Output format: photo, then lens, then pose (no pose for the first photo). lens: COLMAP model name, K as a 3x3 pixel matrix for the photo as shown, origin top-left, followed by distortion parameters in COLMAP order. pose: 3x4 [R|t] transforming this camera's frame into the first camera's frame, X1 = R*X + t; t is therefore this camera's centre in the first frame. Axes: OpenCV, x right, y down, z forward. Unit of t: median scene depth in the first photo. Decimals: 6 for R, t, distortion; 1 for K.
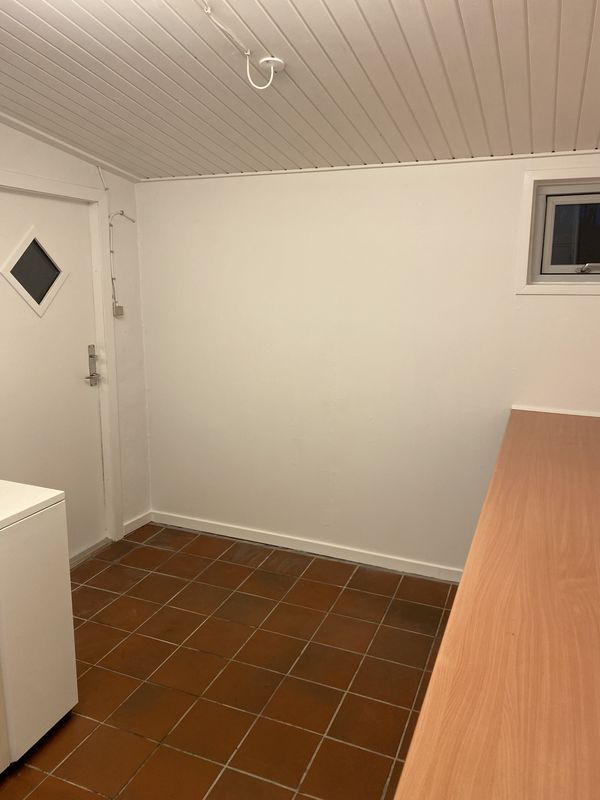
lens RADIAL K [[613.3, 0, 299.9], [0, 613.3, 384.0], [0, 0, 1]] dist [0.057715, -0.061026]
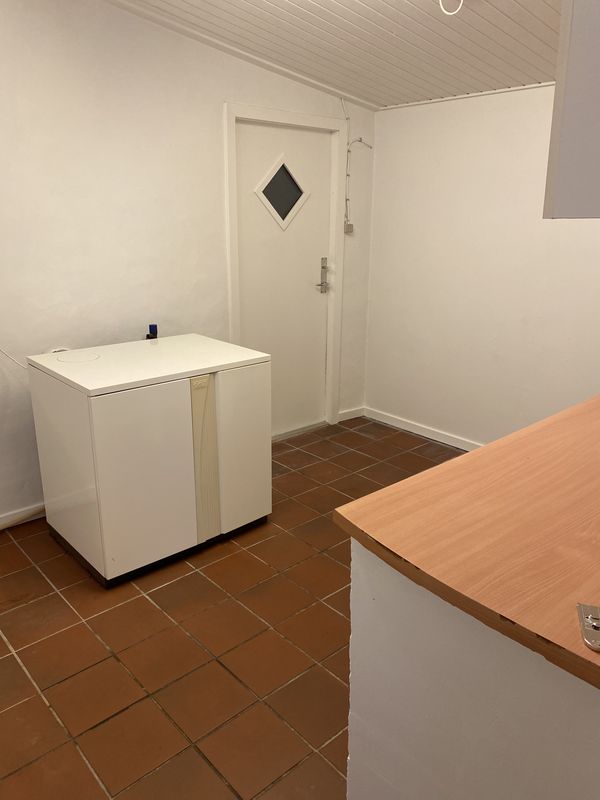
lens RADIAL K [[613.3, 0, 299.9], [0, 613.3, 384.0], [0, 0, 1]] dist [0.057715, -0.061026]
pose [[0.903612, 0.119828, -0.411250, 0.133298], [-0.079304, 0.990277, 0.114294, 0.045788], [0.420947, -0.070664, 0.904329, -0.103542]]
